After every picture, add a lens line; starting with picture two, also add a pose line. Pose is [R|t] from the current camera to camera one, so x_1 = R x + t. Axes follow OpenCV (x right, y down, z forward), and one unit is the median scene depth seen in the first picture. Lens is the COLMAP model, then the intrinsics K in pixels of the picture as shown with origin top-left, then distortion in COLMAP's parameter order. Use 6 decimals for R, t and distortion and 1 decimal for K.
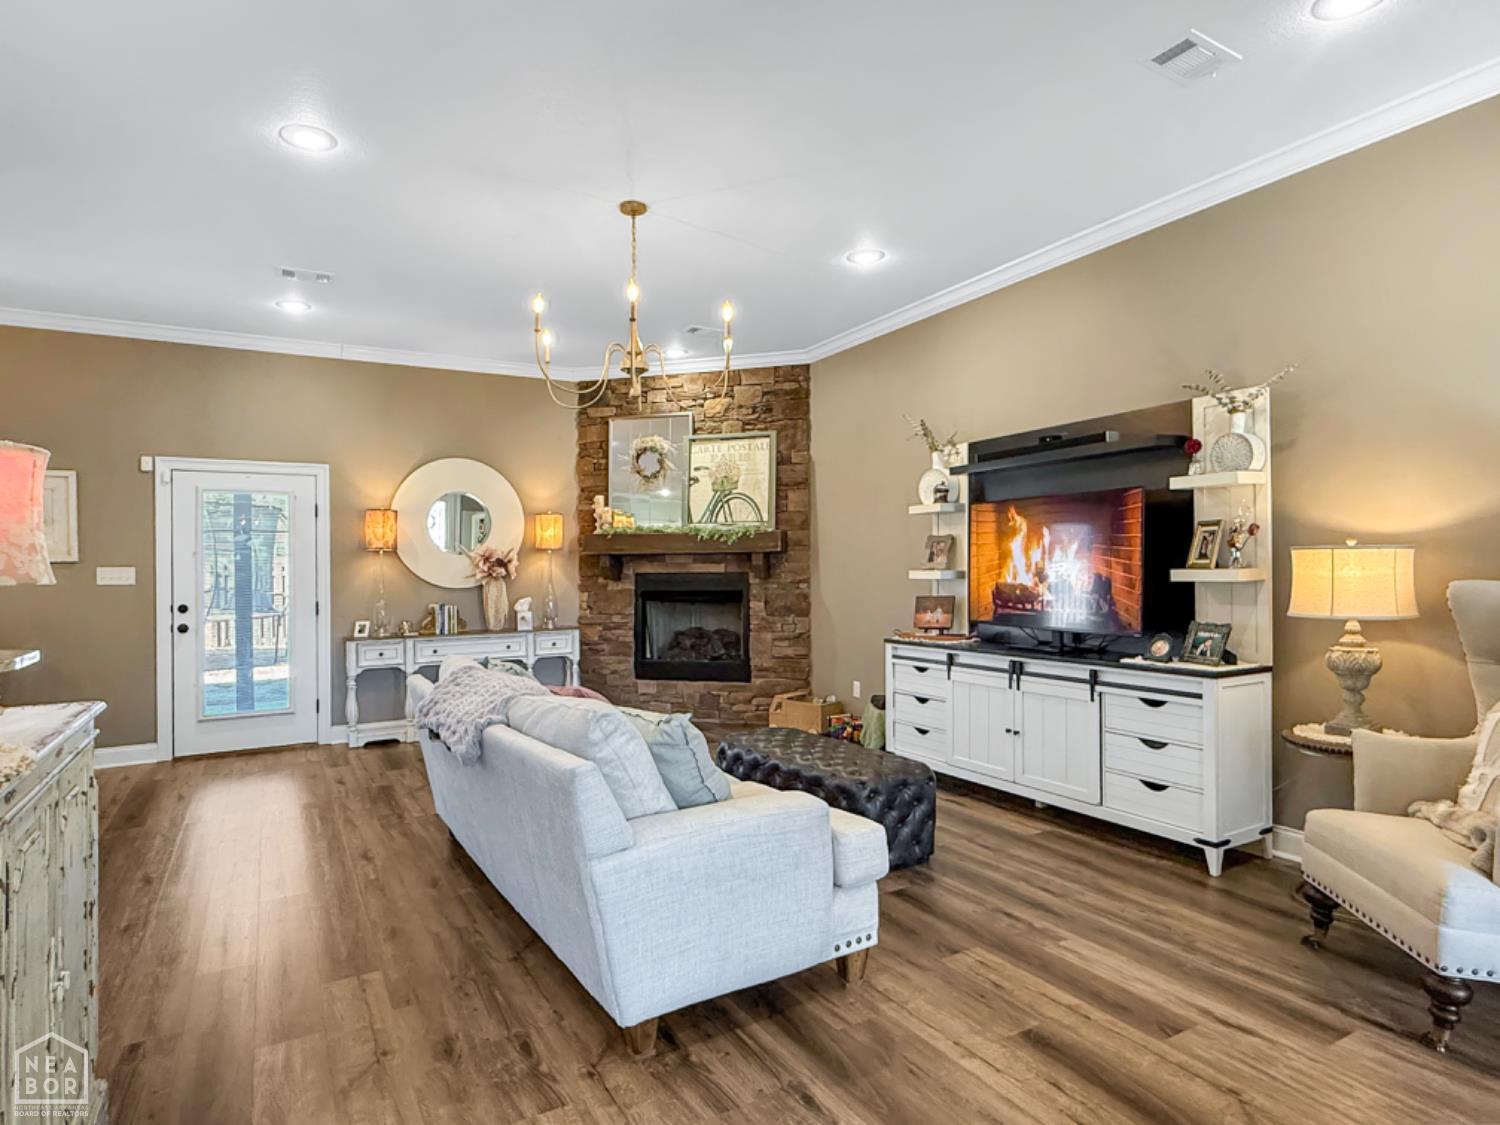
lens RADIAL K [[829.9, 0, 751.5], [0, 829.9, 567.1], [0, 0, 1]] dist [0.000706, 0.000380]
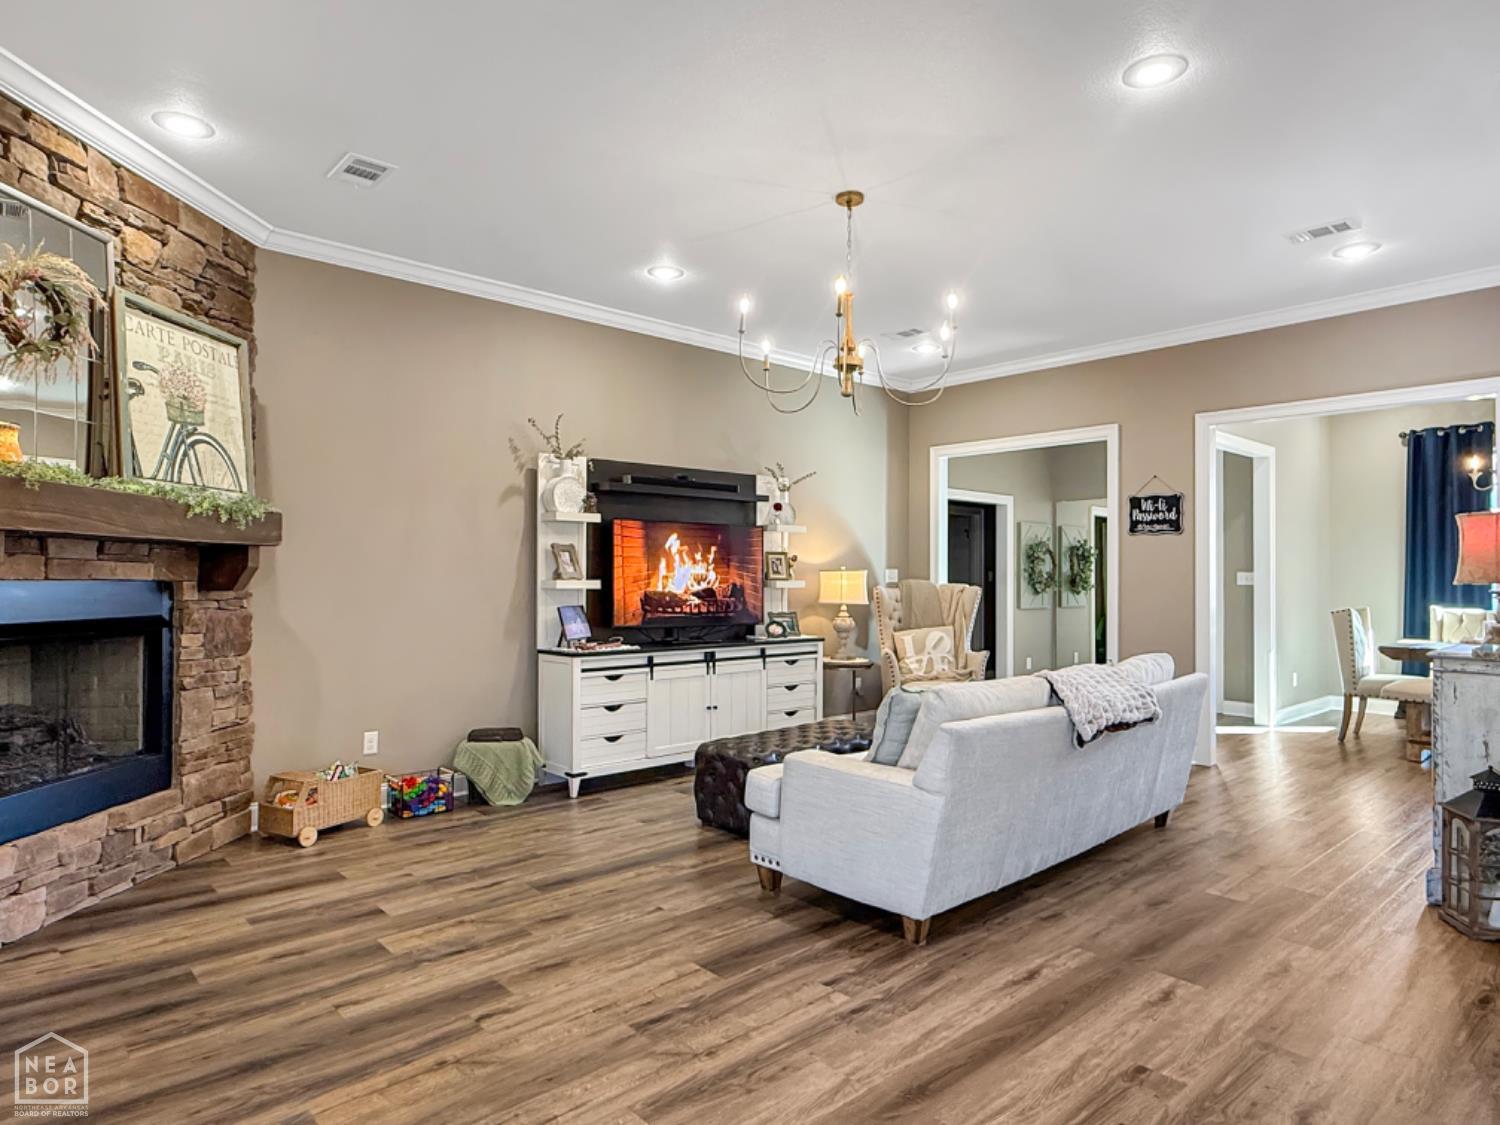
lens RADIAL K [[874.5, 0, 747.4], [0, 874.5, 564.8], [0, 0, 1]] dist [-0.004743, 0.000416]
pose [[-0.193330, 0.024139, 0.980837, -0.922032], [-0.004879, 0.999661, -0.025564, 0.012835], [-0.981122, -0.009728, -0.193147, 1.100528]]
